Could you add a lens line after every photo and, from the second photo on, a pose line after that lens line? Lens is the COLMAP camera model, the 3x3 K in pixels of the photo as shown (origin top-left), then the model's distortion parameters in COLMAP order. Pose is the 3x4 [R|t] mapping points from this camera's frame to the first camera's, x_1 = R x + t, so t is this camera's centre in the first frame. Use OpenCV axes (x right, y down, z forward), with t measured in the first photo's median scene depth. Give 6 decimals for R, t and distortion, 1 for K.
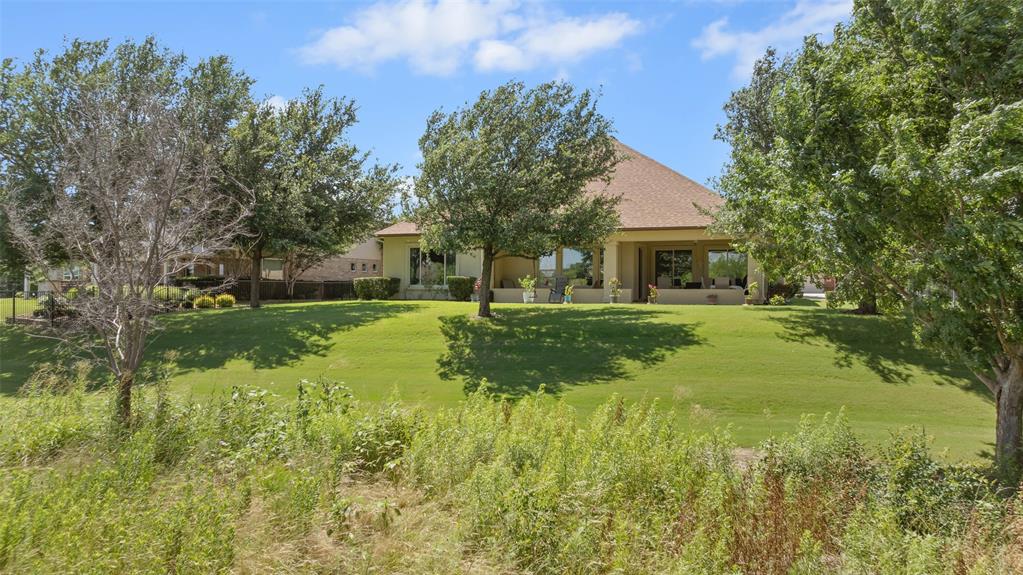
lens RADIAL K [[731.6, 0, 511.5], [0, 731.6, 287.5], [0, 0, 1]] dist [-0.068317, 0.002113]
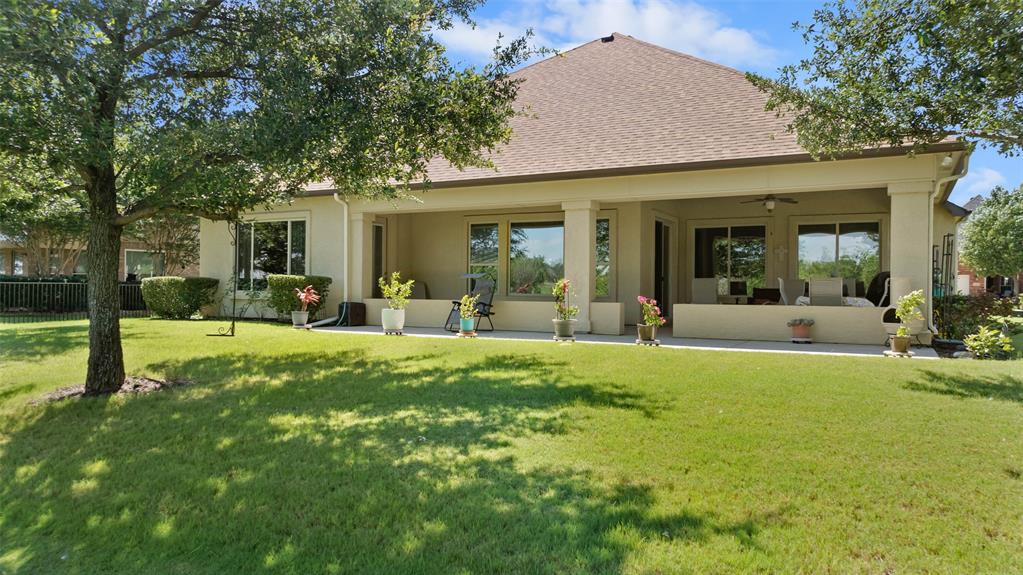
lens RADIAL K [[731.6, 0, 511.5], [0, 731.6, 287.5], [0, 0, 1]] dist [-0.068317, 0.002113]
pose [[0.991229, 0.005643, -0.132037, 0.154060], [-0.006850, 0.999939, -0.008691, -0.003440], [0.131979, 0.009519, 0.991207, 0.526698]]
